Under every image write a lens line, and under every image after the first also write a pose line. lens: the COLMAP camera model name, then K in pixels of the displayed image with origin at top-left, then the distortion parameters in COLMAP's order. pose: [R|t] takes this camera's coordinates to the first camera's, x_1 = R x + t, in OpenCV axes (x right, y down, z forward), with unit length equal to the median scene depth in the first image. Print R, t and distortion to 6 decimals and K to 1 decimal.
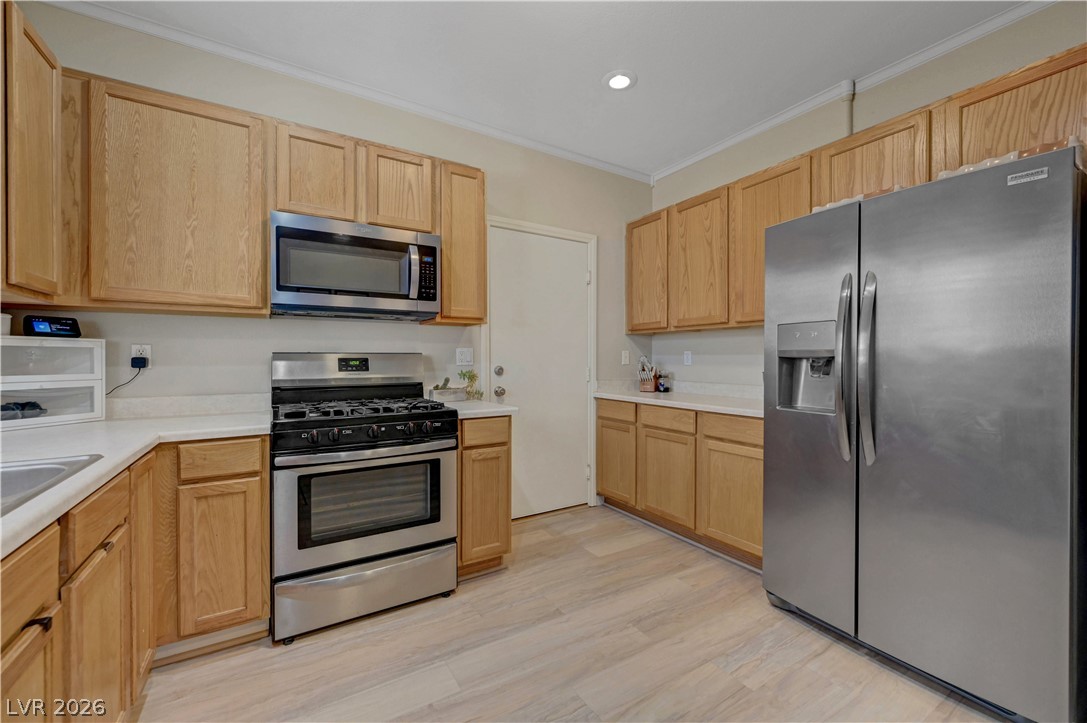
lens RADIAL K [[431.5, 0, 544.2], [0, 431.5, 364.0], [0, 0, 1]] dist [-0.000117, -0.000105]
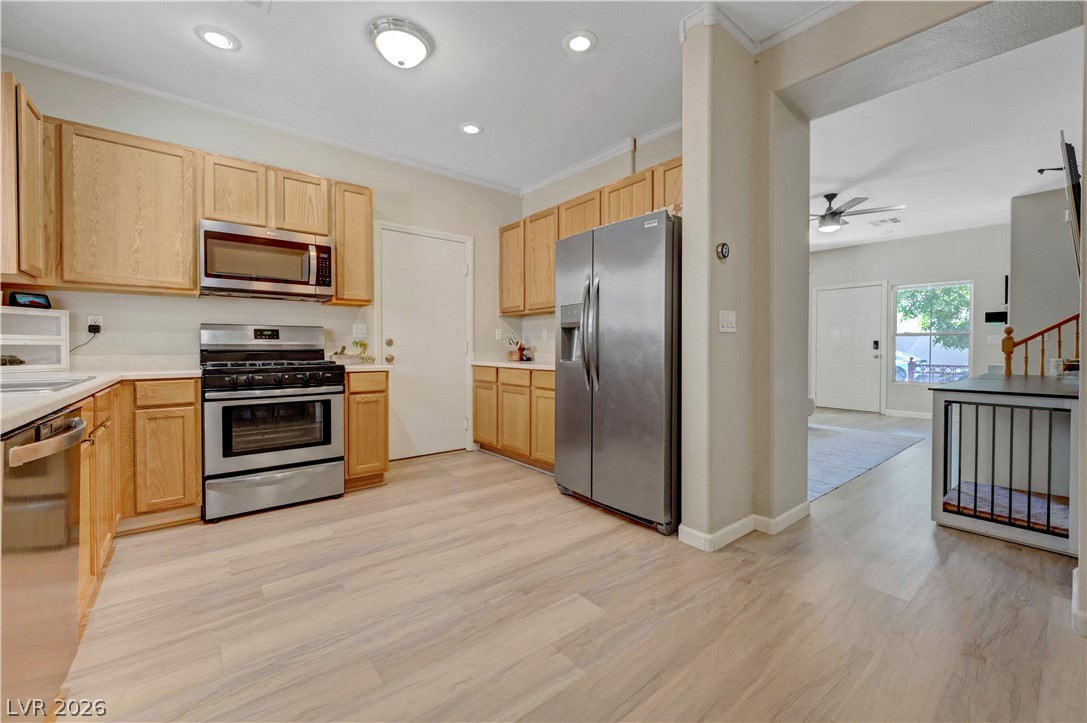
lens RADIAL K [[445.1, 0, 541.7], [0, 445.1, 358.6], [0, 0, 1]] dist [-0.001021, -0.000338]
pose [[0.993840, -0.000300, 0.110826, 0.274168], [-0.000674, 0.999962, 0.008748, 0.072634], [-0.110824, -0.008769, 0.993801, -0.501030]]
